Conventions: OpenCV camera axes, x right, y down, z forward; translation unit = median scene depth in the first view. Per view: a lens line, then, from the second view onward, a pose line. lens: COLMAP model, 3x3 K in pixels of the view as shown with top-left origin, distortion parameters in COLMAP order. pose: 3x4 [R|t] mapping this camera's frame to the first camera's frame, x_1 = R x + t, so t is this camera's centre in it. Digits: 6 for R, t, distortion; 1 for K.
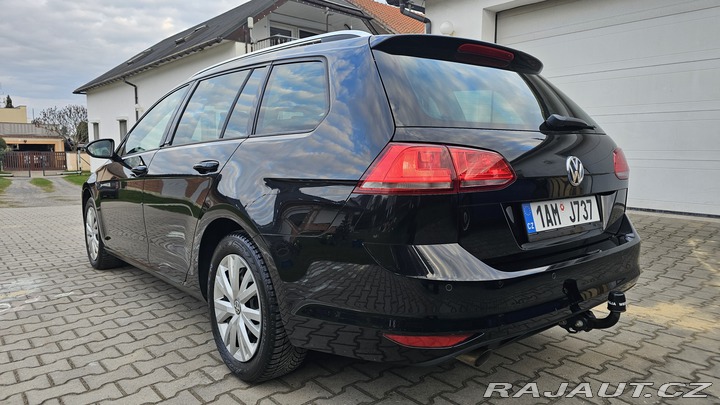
lens RADIAL K [[489.8, 0, 355.8], [0, 489.8, 199.7], [0, 0, 1]] dist [0.018320, -0.024821]
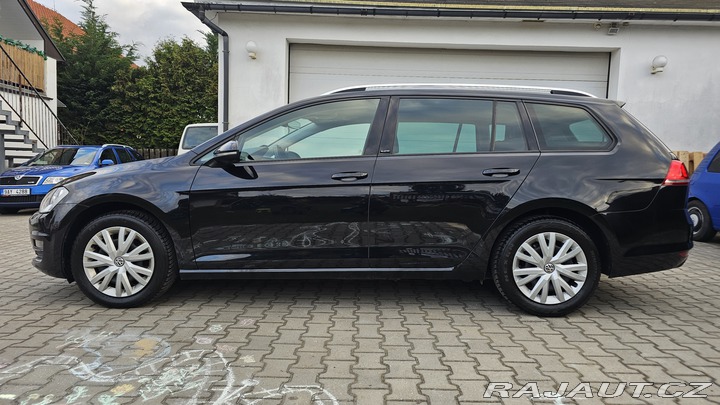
lens RADIAL K [[489.8, 0, 358.8], [0, 489.8, 202.7], [0, 0, 1]] dist [0.018320, -0.024821]
pose [[0.663546, -0.040087, 0.747061, -1.709427], [0.052240, 0.998609, 0.007185, -0.015962], [-0.746309, 0.034259, 0.664717, 0.442961]]
